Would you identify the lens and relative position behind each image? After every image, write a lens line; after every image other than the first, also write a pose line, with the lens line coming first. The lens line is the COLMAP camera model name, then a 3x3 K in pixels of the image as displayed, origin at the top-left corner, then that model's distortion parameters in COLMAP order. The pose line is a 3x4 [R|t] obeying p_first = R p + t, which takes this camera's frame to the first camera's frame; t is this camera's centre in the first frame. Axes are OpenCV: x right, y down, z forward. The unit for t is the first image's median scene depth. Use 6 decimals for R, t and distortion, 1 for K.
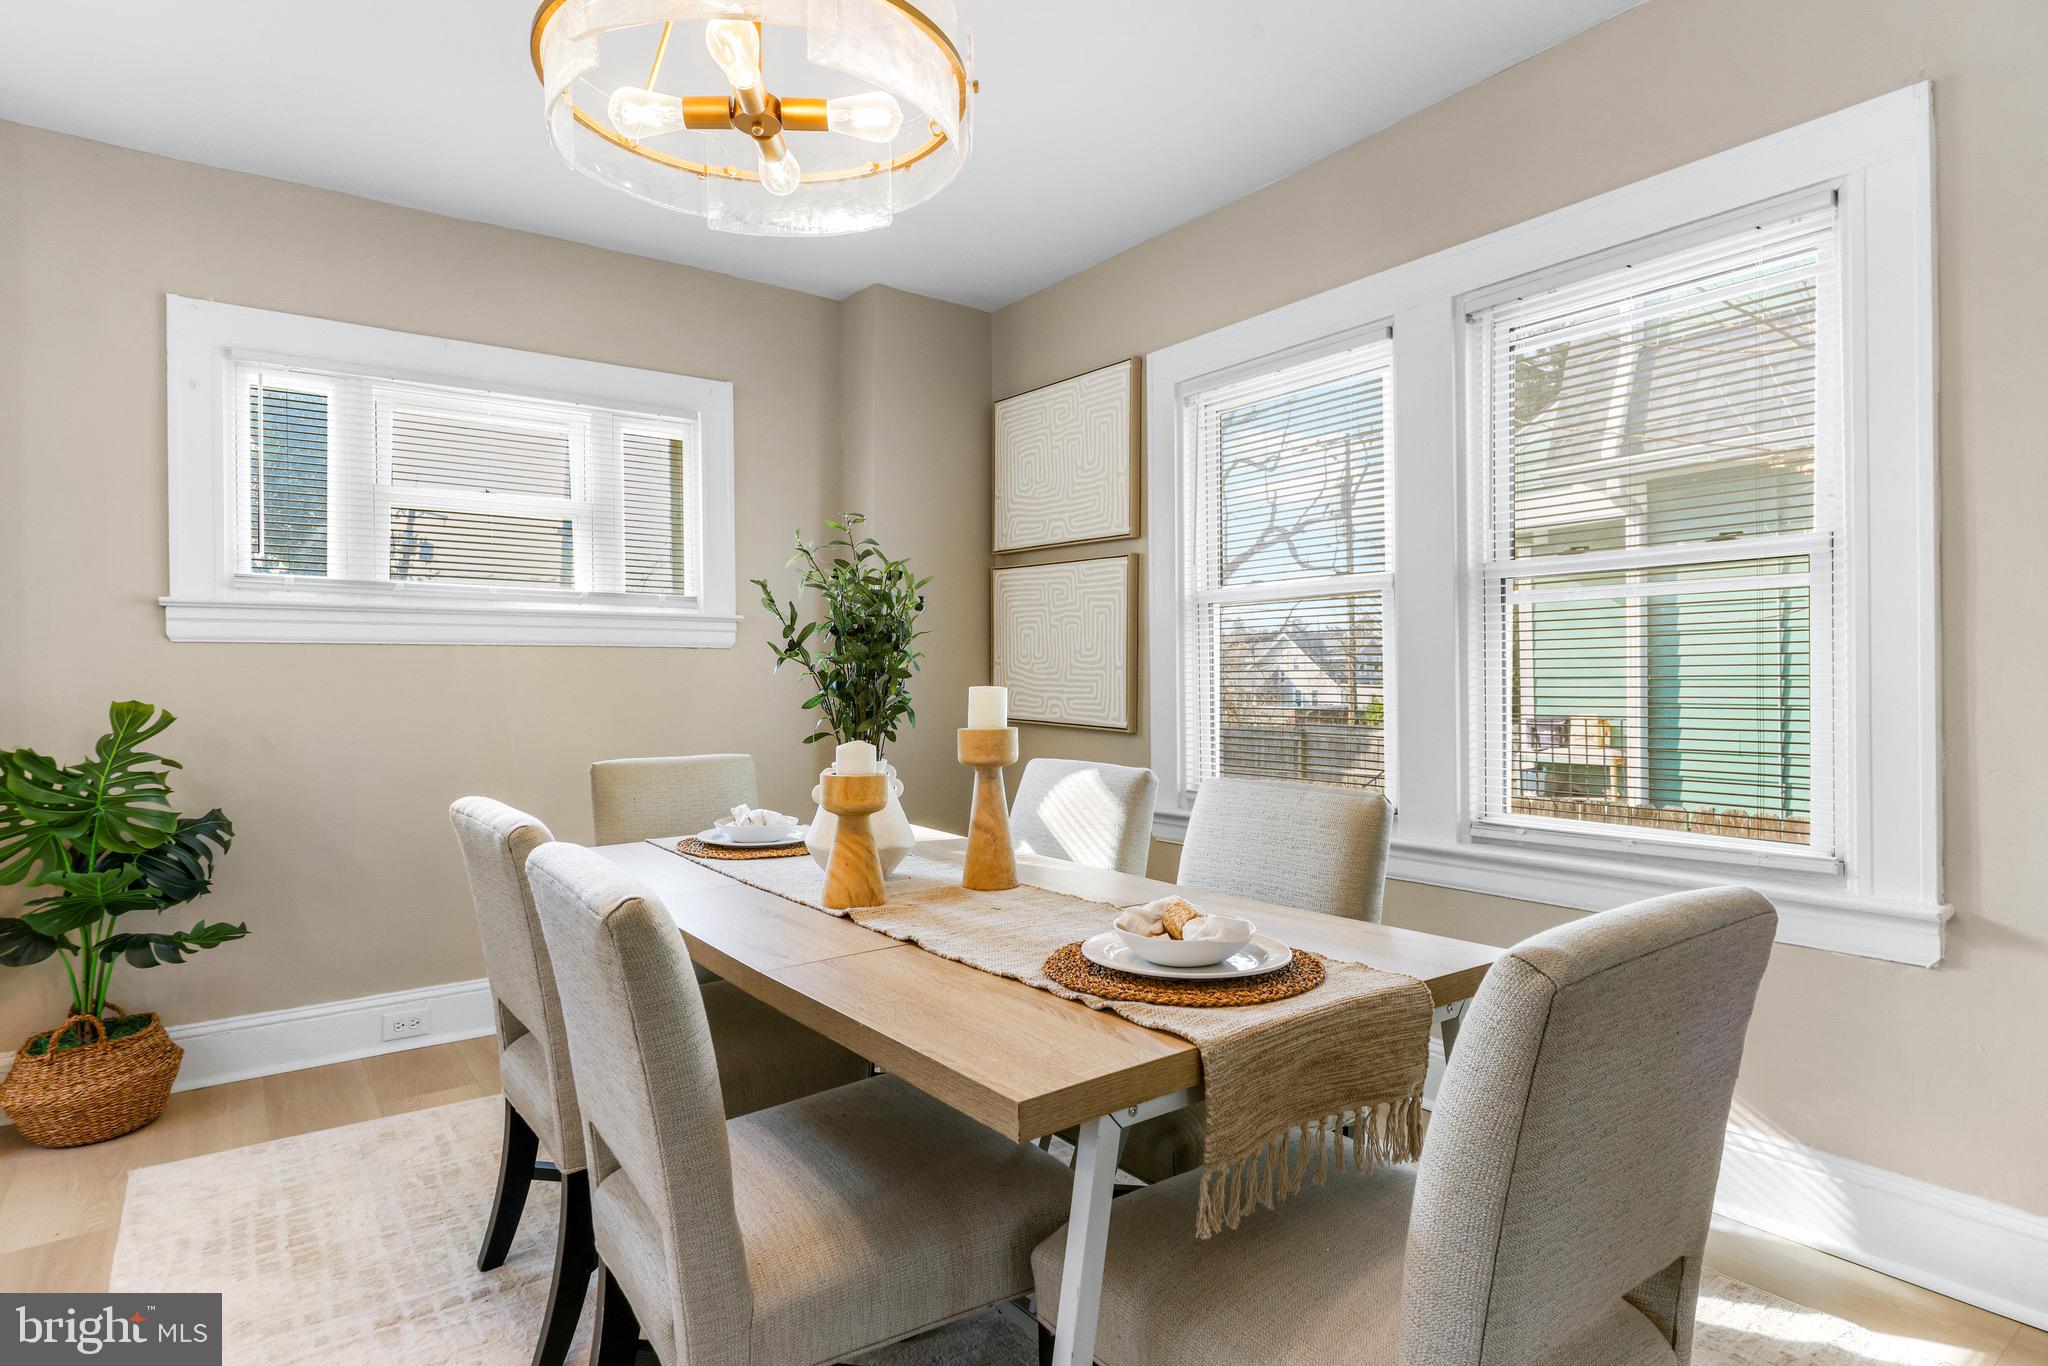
lens RADIAL K [[1089.5, 0, 1025.3], [0, 1089.5, 672.1], [0, 0, 1]] dist [0.002191, 0.002404]
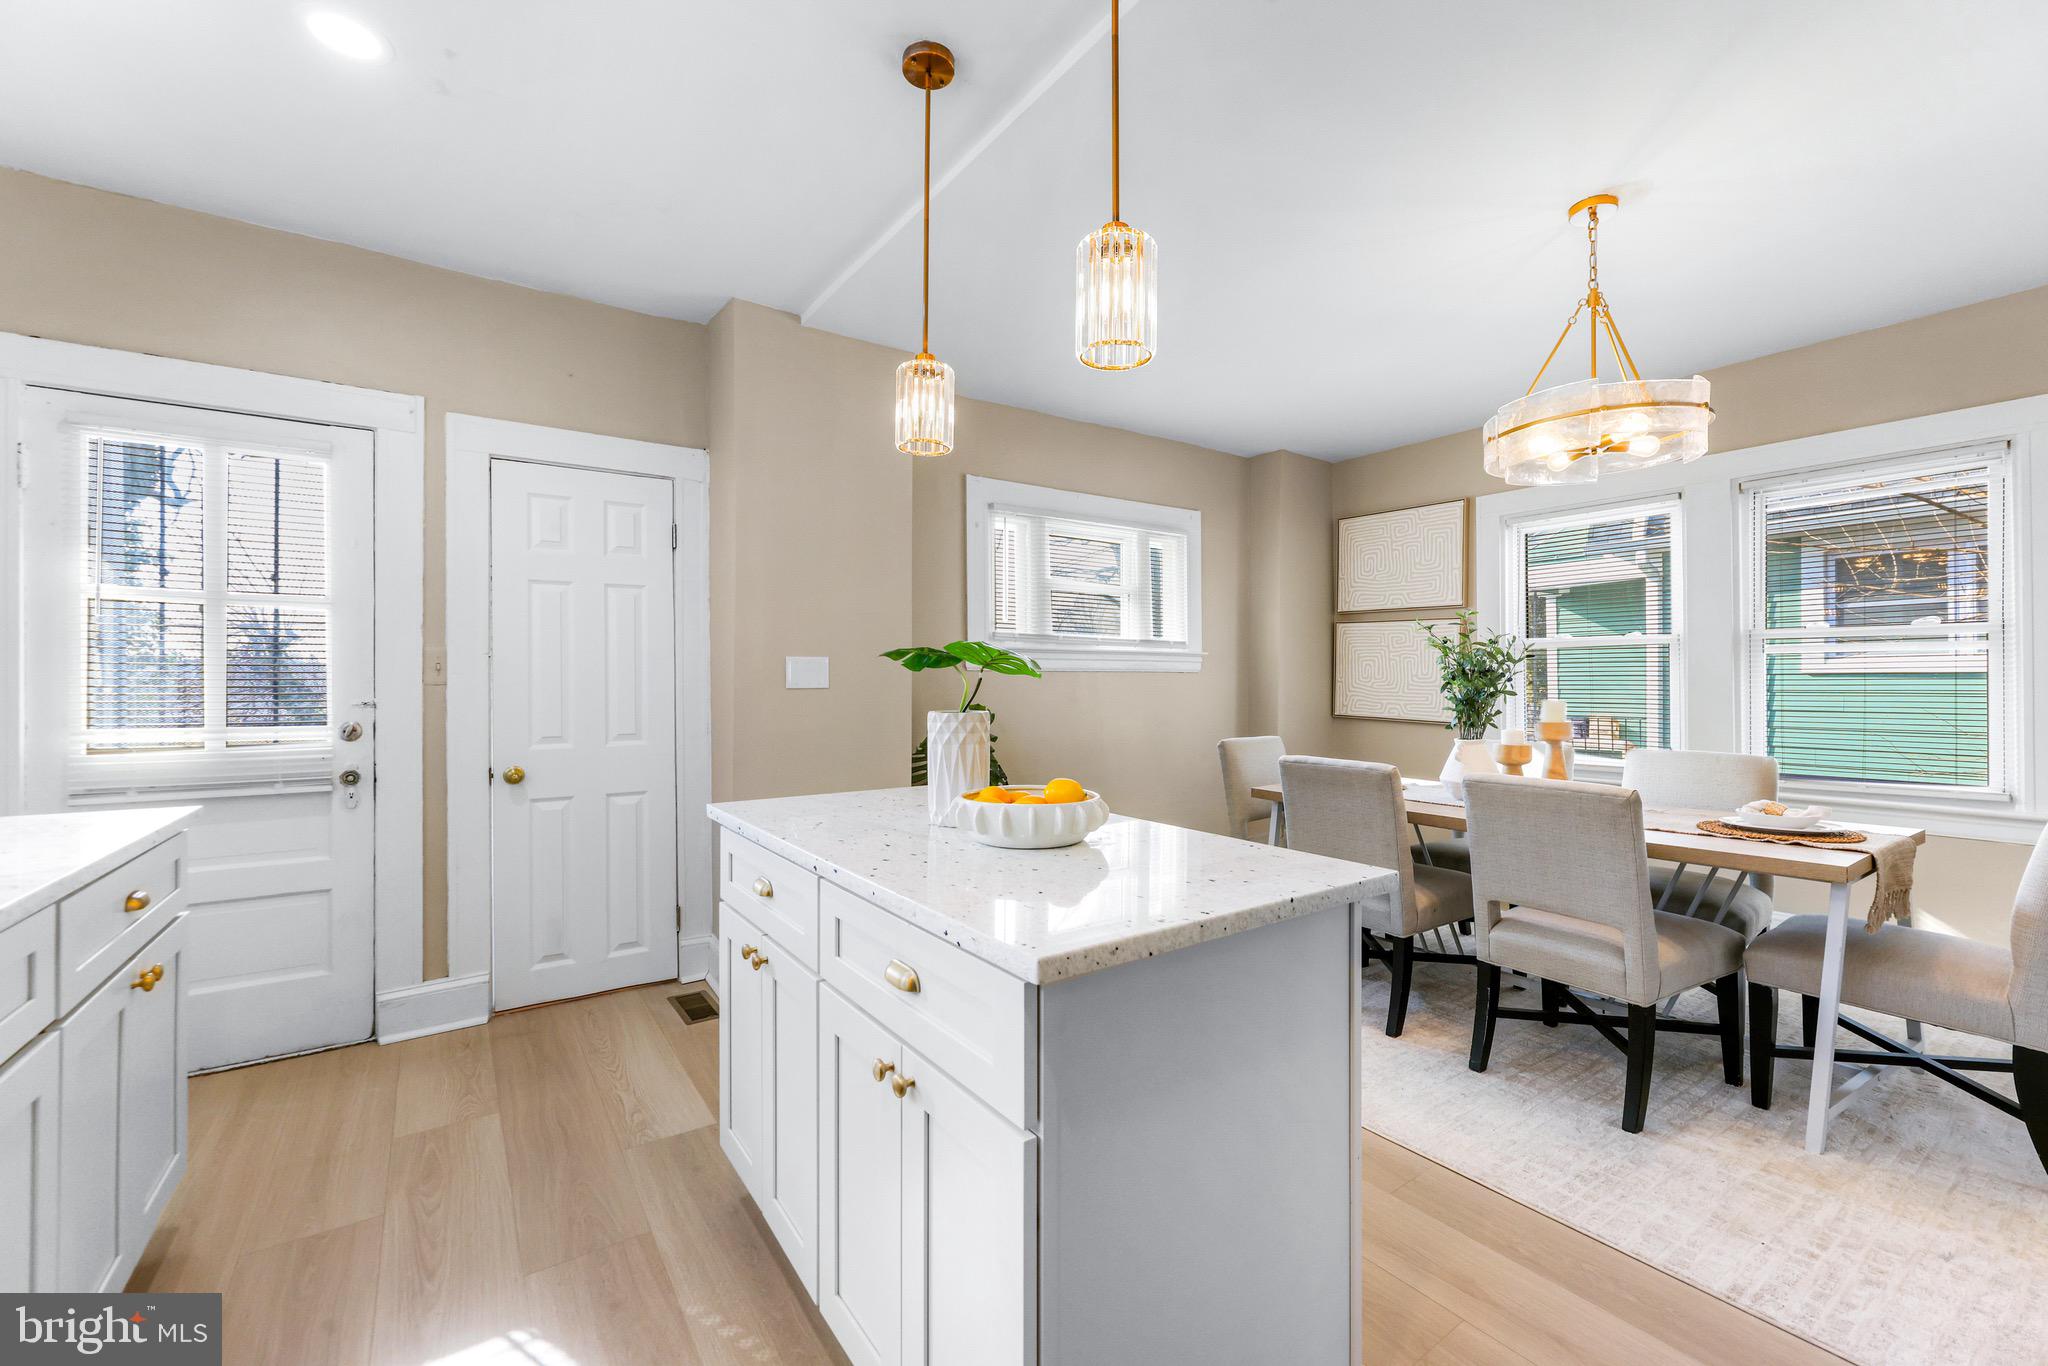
lens RADIAL K [[847.5, 0, 1029.2], [0, 847.5, 655.0], [0, 0, 1]] dist [-0.000889, -0.000084]
pose [[0.999691, 0.003332, -0.024634, -0.583637], [-0.004066, 0.999547, -0.029830, -0.011207], [0.024523, 0.029921, 0.999251, -0.324911]]
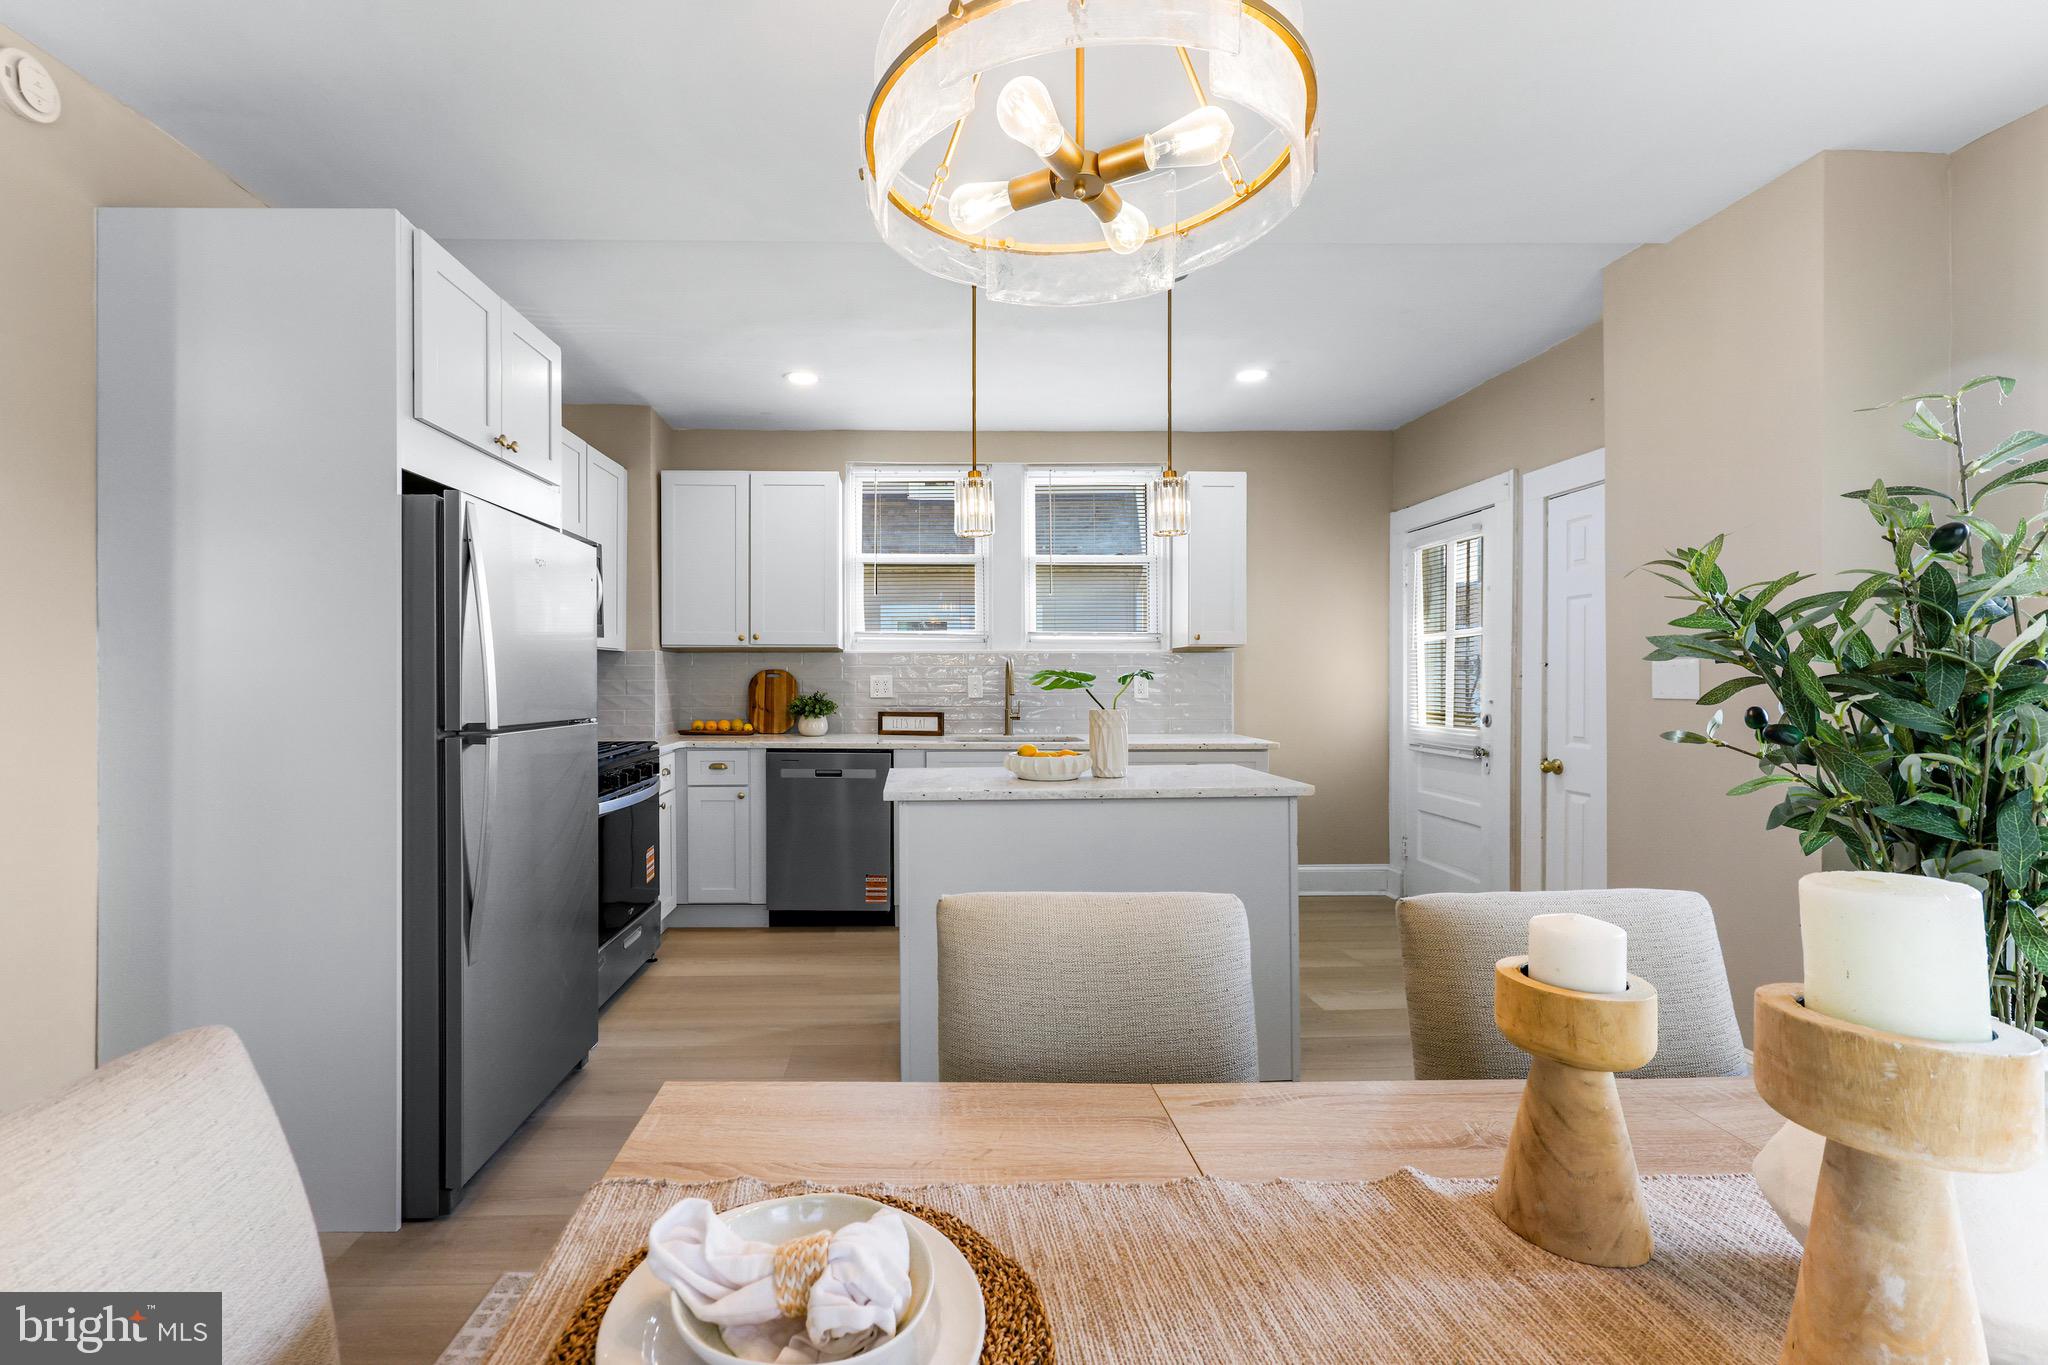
lens RADIAL K [[893.2, 0, 942.1], [0, 893.2, 676.6], [0, 0, 1]] dist [0.010932, -0.000327]
pose [[-0.580645, 0.007407, -0.814123, 0.198191], [0.009523, 0.999952, 0.002306, -0.030162], [0.814101, -0.006414, -0.580688, 0.591618]]
